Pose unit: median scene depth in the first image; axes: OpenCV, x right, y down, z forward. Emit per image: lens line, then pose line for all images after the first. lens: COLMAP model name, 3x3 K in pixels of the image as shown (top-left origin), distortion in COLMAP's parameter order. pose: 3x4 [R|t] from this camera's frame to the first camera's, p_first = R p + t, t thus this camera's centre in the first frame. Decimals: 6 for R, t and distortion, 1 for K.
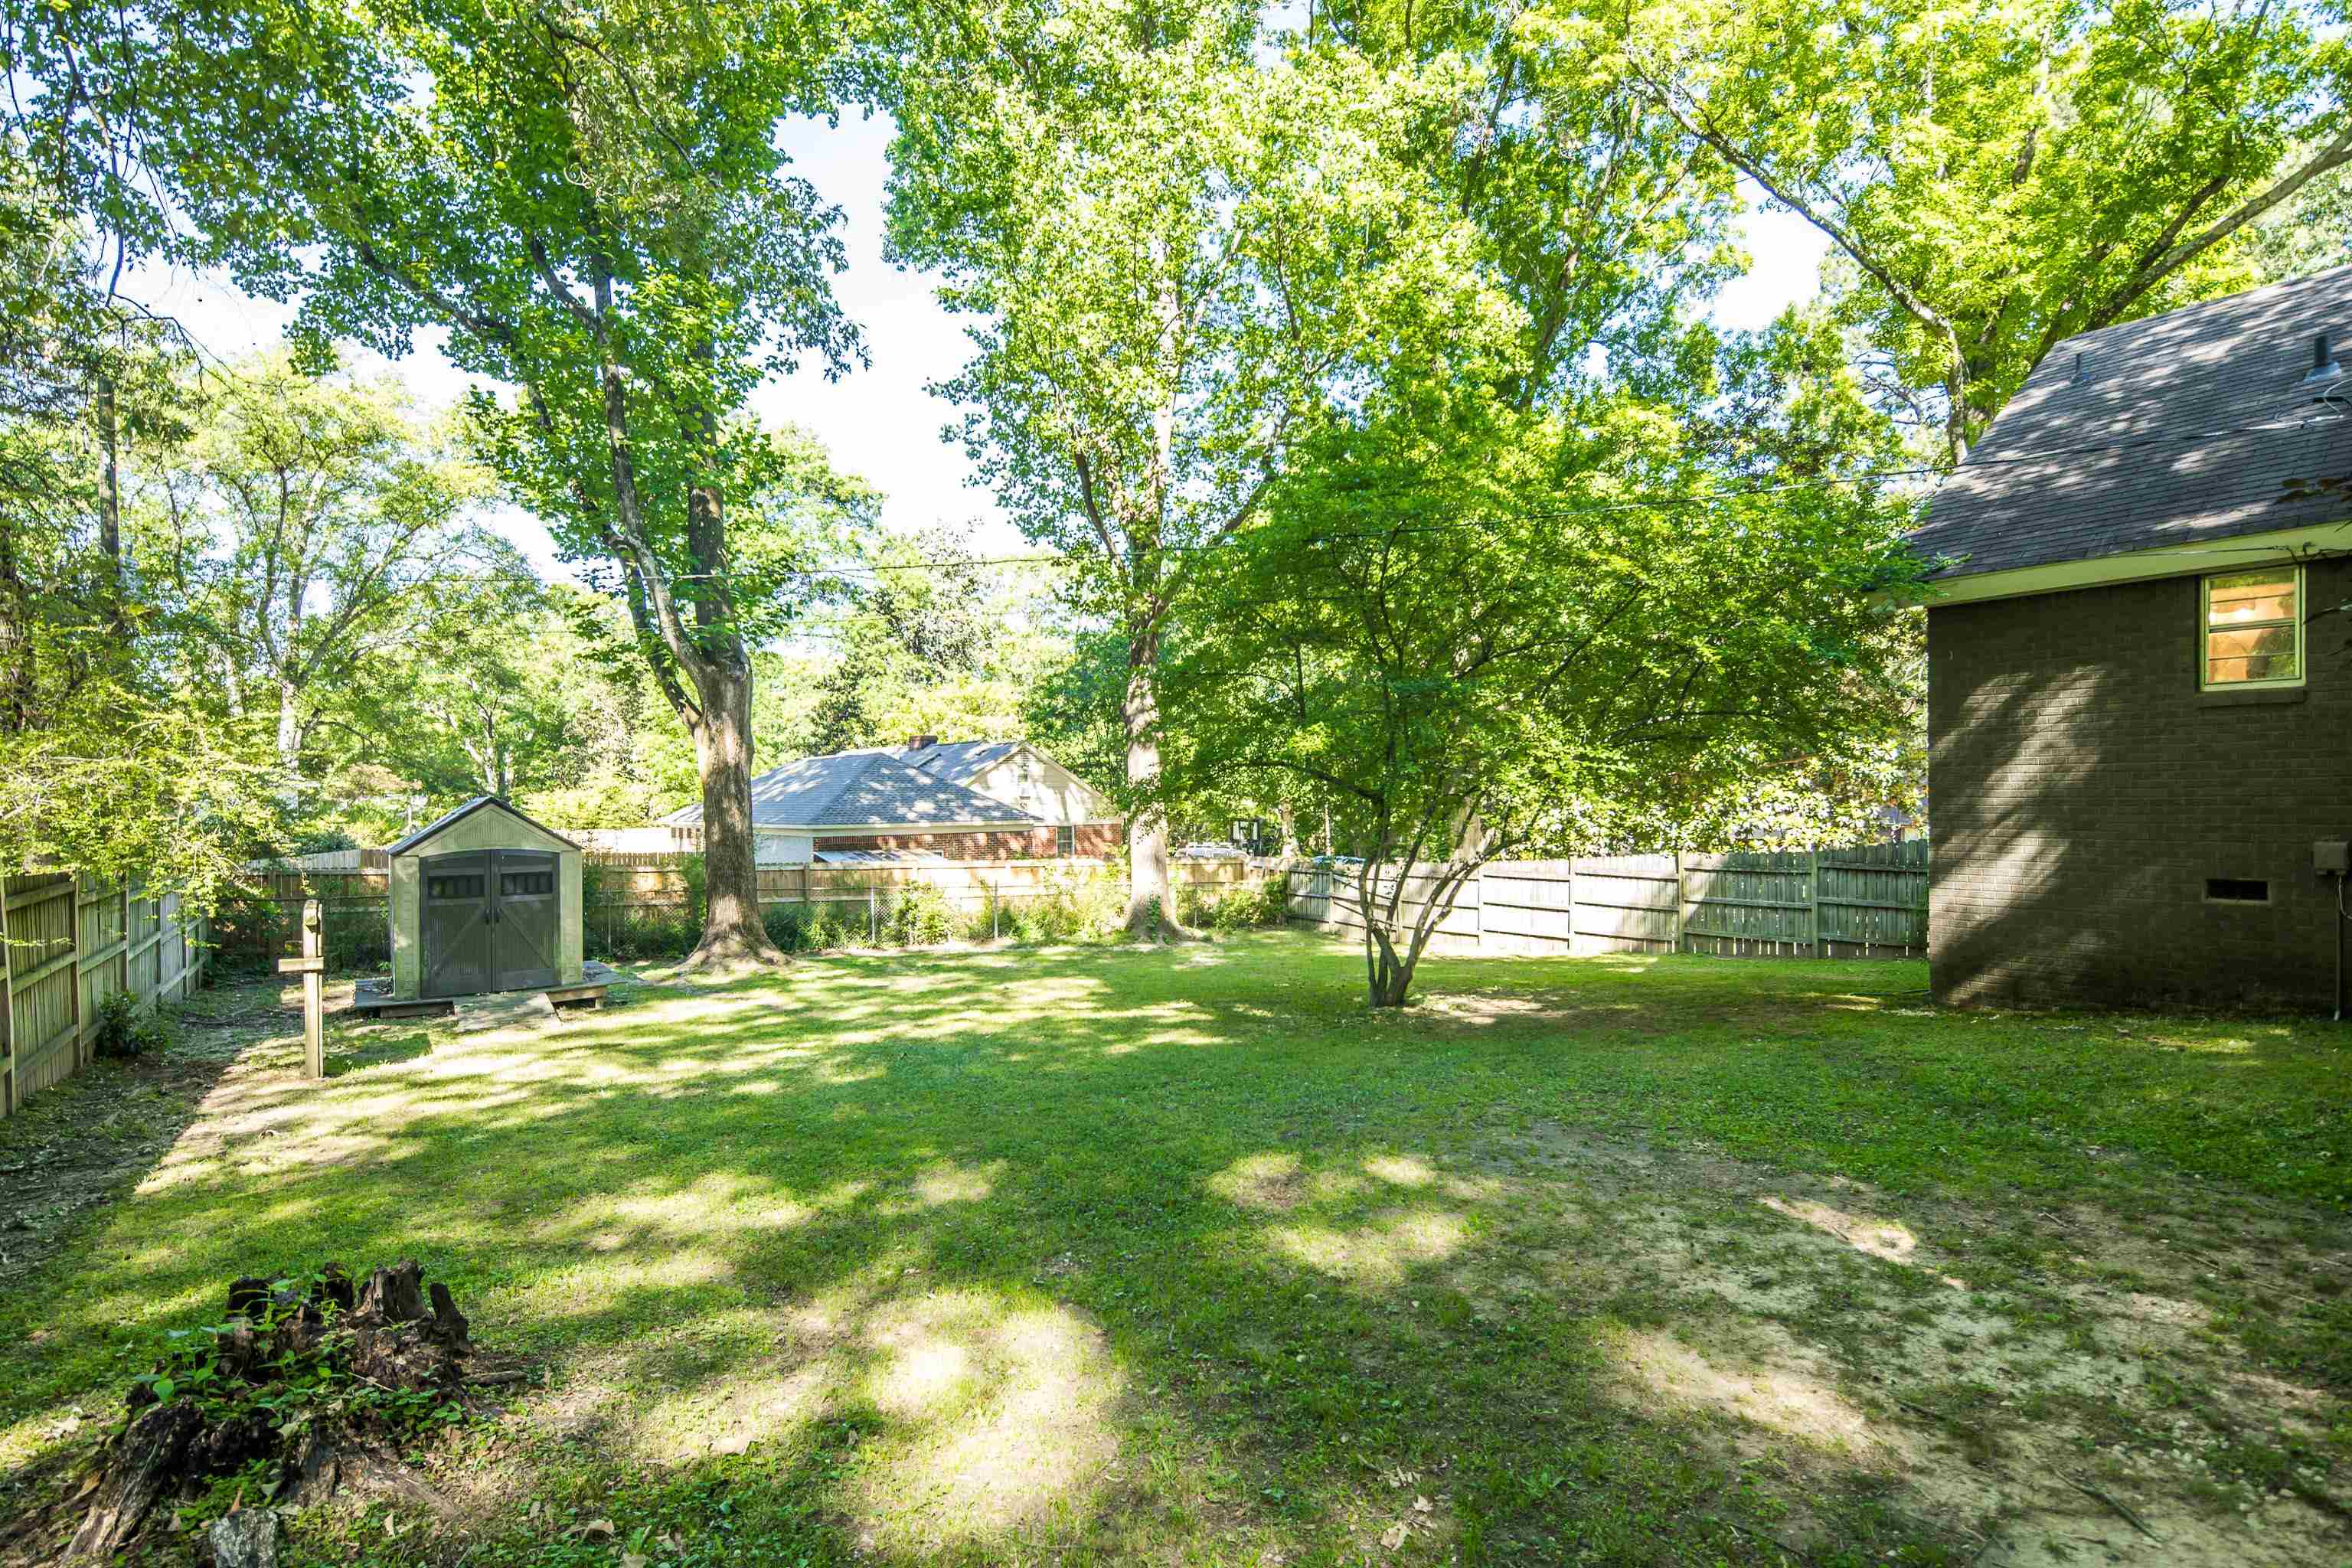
lens RADIAL K [[1128.7, 0, 1175.8], [0, 1128.7, 819.3], [0, 0, 1]] dist [-0.001365, -0.000054]
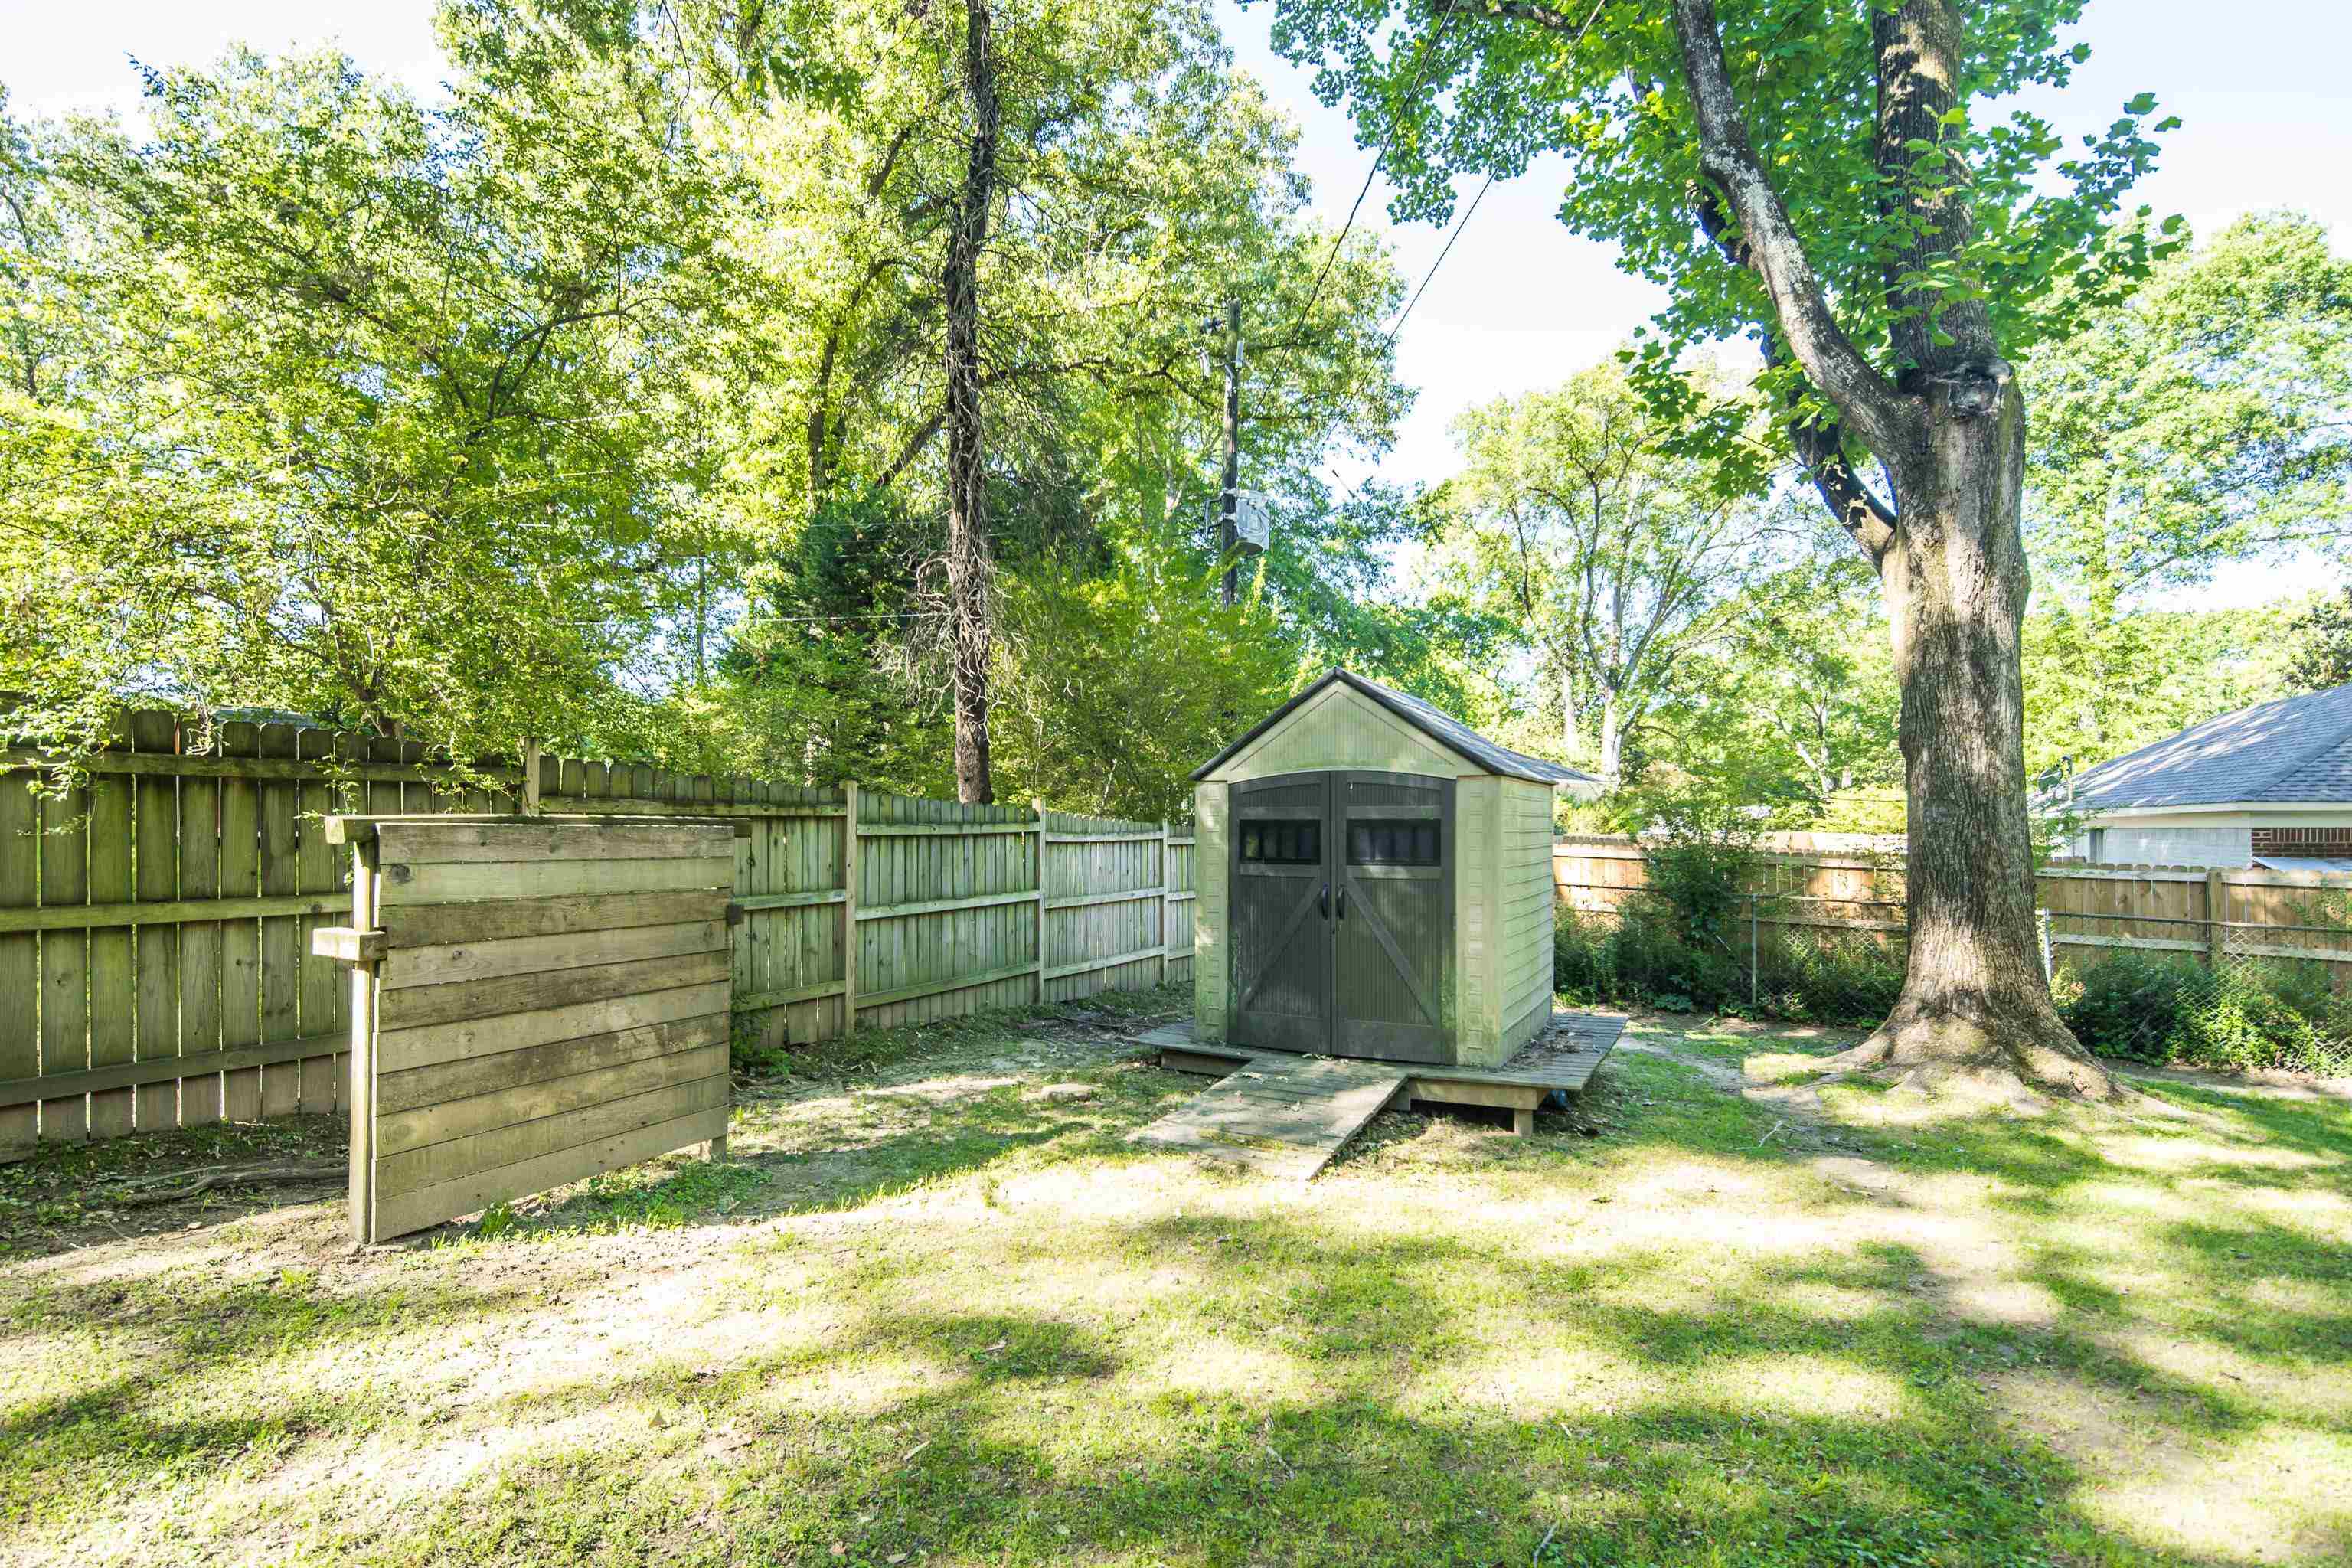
lens RADIAL K [[1128.7, 0, 1175.8], [0, 1128.7, 819.3], [0, 0, 1]] dist [-0.001365, -0.000054]
pose [[0.456470, 0.008469, -0.889698, -0.134165], [-0.025614, 0.999665, -0.003626, 0.035954], [0.889370, 0.024444, 0.456534, 0.498796]]
